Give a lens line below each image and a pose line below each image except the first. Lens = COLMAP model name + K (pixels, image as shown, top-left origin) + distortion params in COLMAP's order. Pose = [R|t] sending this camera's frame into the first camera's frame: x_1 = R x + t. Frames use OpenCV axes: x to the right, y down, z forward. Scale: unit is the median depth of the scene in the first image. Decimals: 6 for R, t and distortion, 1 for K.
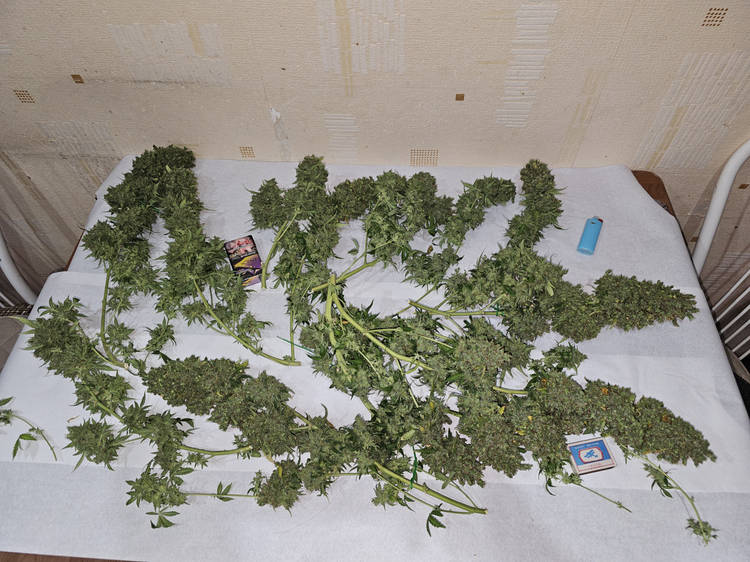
lens RADIAL K [[506.6, 0, 380.0], [0, 506.6, 284.4], [0, 0, 1]] dist [0.005564, -0.011306]
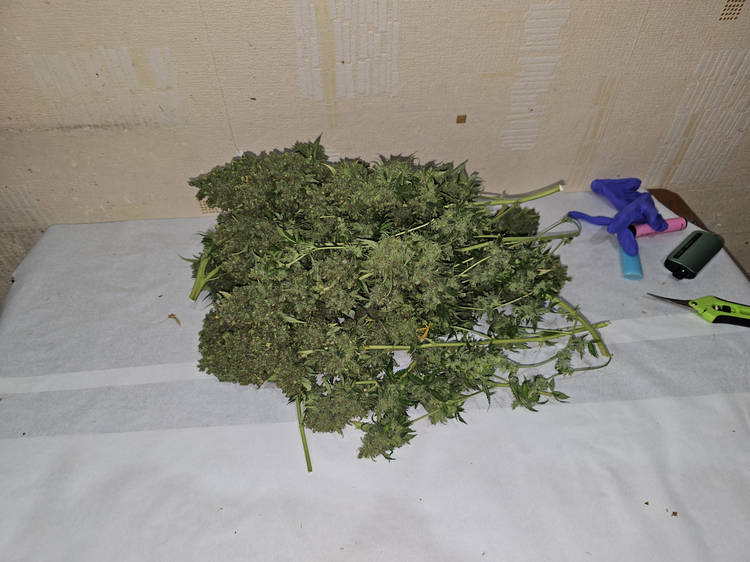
lens RADIAL K [[506.6, 0, 378.6], [0, 506.6, 286.7], [0, 0, 1]] dist [0.005564, -0.011306]
pose [[0.986565, -0.104991, 0.125168, -0.128836], [0.121619, 0.983546, -0.133588, 0.012332], [-0.109083, 0.147015, 0.983101, 0.216906]]
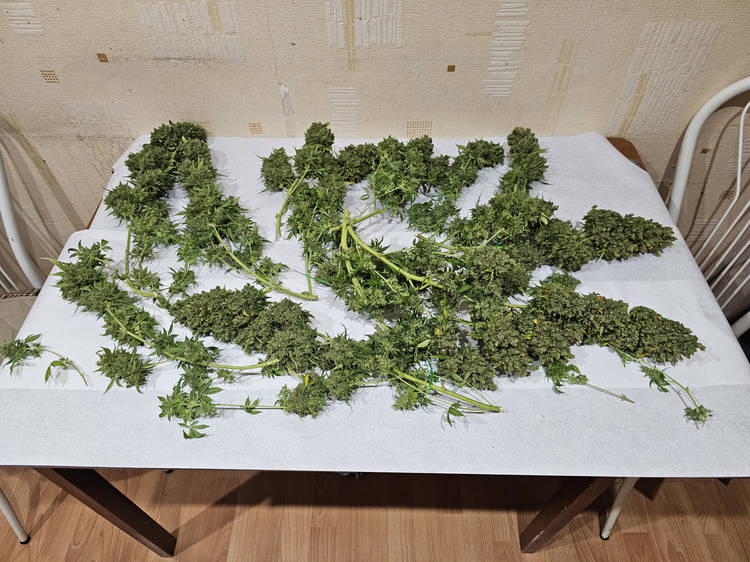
lens RADIAL K [[506.6, 0, 377.1], [0, 506.6, 278.2], [0, 0, 1]] dist [0.005564, -0.011306]
pose [[0.998808, -0.027630, 0.040233, -0.067997], [0.031530, 0.994509, -0.099789, 0.211285], [-0.037255, 0.100939, 0.994195, -0.065123]]
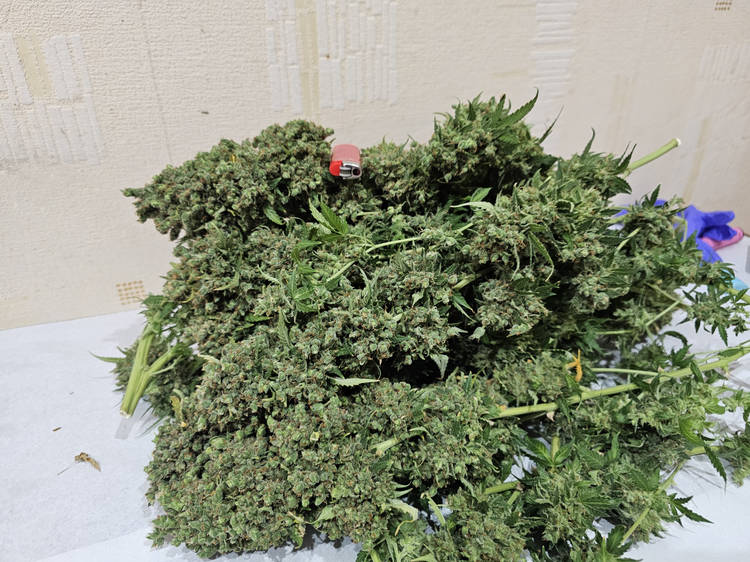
lens RADIAL K [[506.6, 0, 362.6], [0, 506.6, 283.9], [0, 0, 1]] dist [0.005564, -0.011306]
pose [[0.921231, -0.178980, 0.345399, -0.270486], [0.320306, 0.852850, -0.412372, 0.043518], [-0.220768, 0.490523, 0.843000, 0.586306]]
